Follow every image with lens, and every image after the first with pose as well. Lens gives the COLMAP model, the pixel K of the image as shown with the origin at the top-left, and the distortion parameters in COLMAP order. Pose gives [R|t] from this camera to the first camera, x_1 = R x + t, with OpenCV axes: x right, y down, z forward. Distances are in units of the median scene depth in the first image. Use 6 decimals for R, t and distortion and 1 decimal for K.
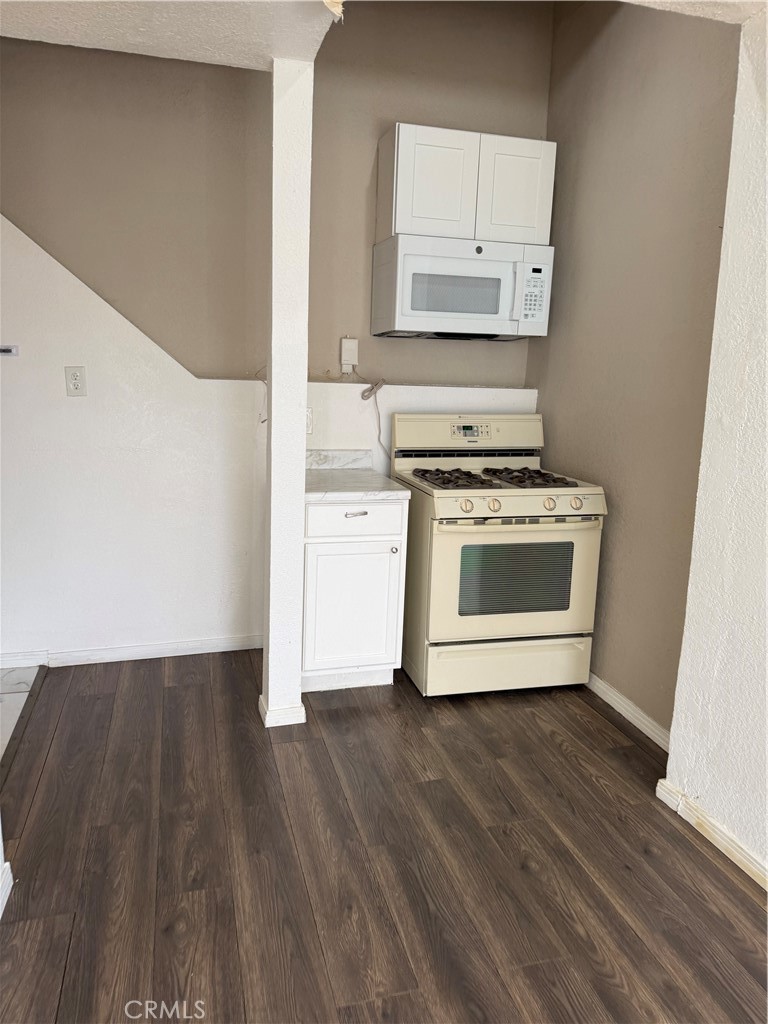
lens RADIAL K [[678.0, 0, 361.8], [0, 678.0, 512.2], [0, 0, 1]] dist [0.101185, -0.192677]
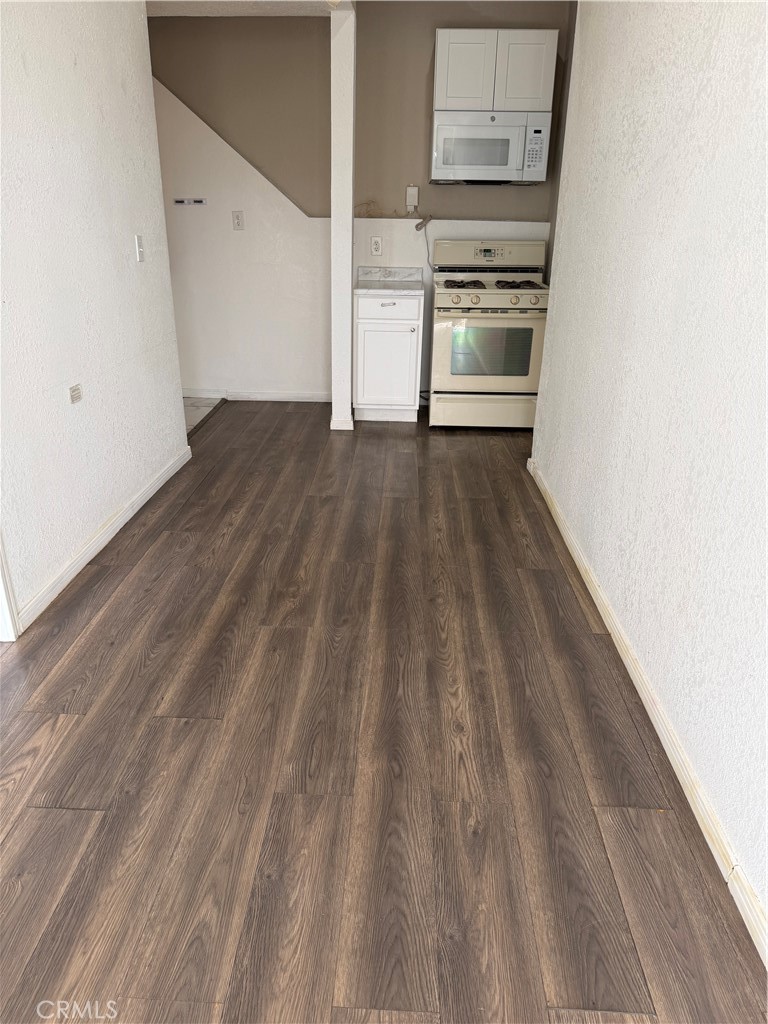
lens RADIAL K [[678.0, 0, 361.8], [0, 678.0, 512.2], [0, 0, 1]] dist [0.101185, -0.192677]
pose [[0.950554, 0.105914, -0.291940, 0.411753], [-0.047646, 0.978654, 0.199915, 0.148756], [0.306882, -0.176120, 0.935310, -0.568858]]
